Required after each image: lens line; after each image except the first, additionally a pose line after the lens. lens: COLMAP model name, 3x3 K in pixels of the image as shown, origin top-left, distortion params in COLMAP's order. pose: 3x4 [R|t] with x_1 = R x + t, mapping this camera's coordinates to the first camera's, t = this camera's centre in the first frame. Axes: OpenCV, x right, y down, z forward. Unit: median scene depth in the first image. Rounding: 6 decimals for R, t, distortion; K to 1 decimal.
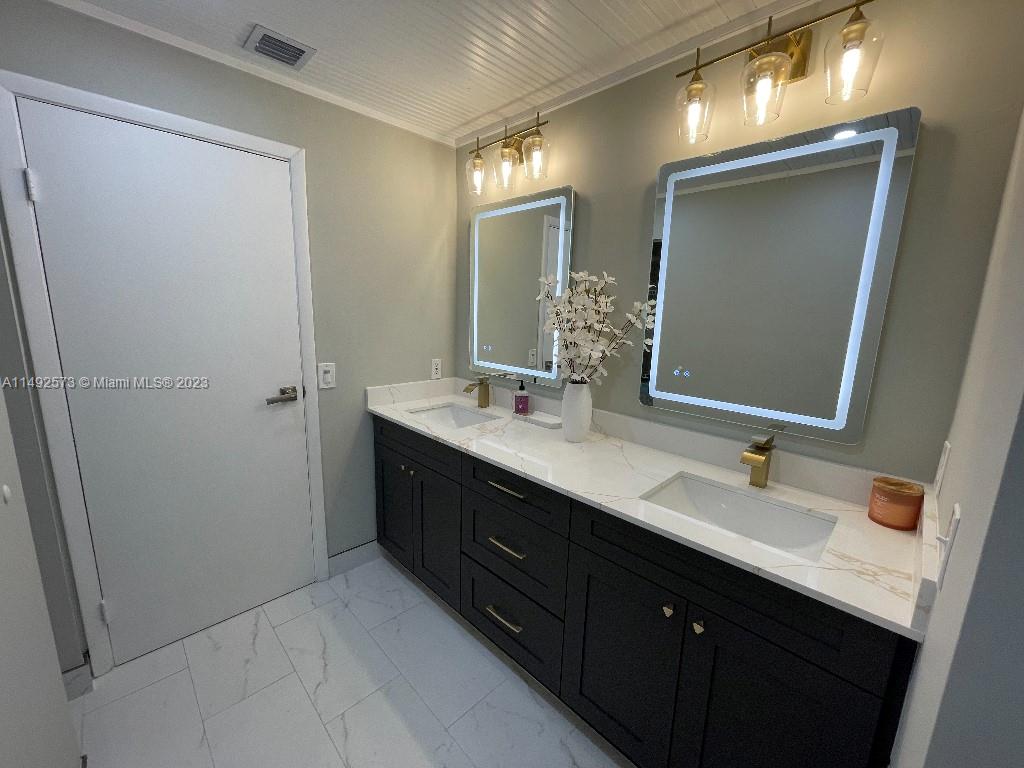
lens RADIAL K [[411.2, 0, 513.3], [0, 411.2, 382.9], [0, 0, 1]] dist [-0.002111, -0.000243]
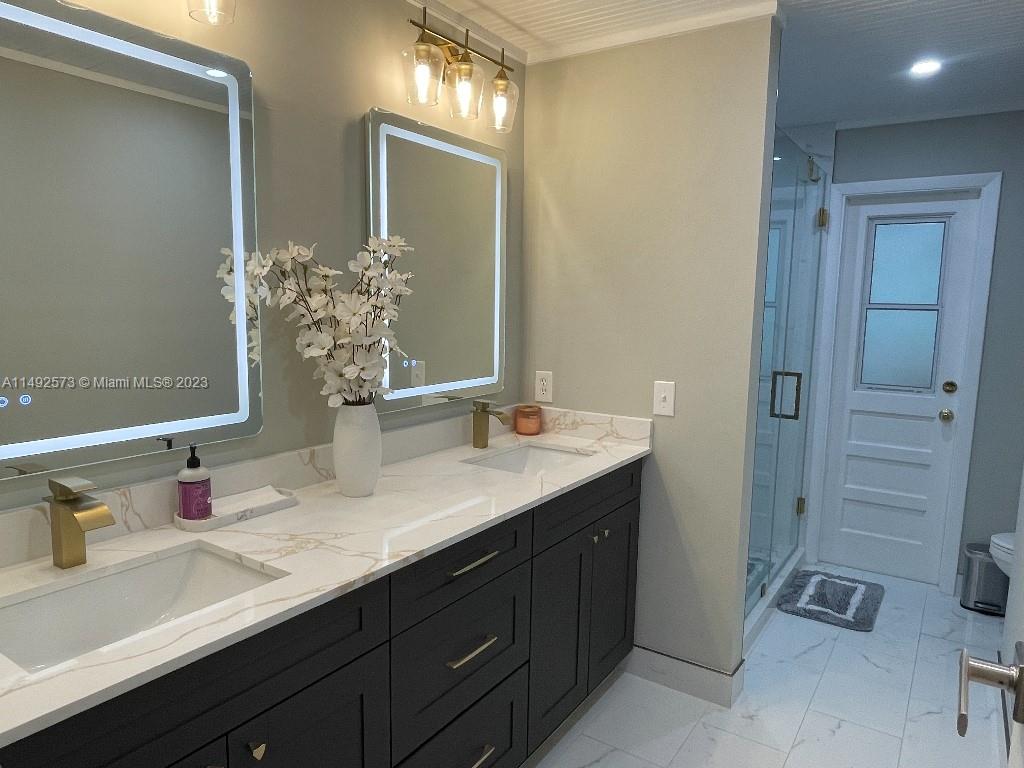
lens RADIAL K [[730.1, 0, 512.0], [0, 730.1, 384.0], [0, 0, 1]] dist [-0.003048, -0.001509]
pose [[-0.218040, -0.151726, 0.964074, -1.044030], [0.142812, 0.972247, 0.185311, -0.218663], [-0.965434, 0.178086, -0.190321, 1.026053]]
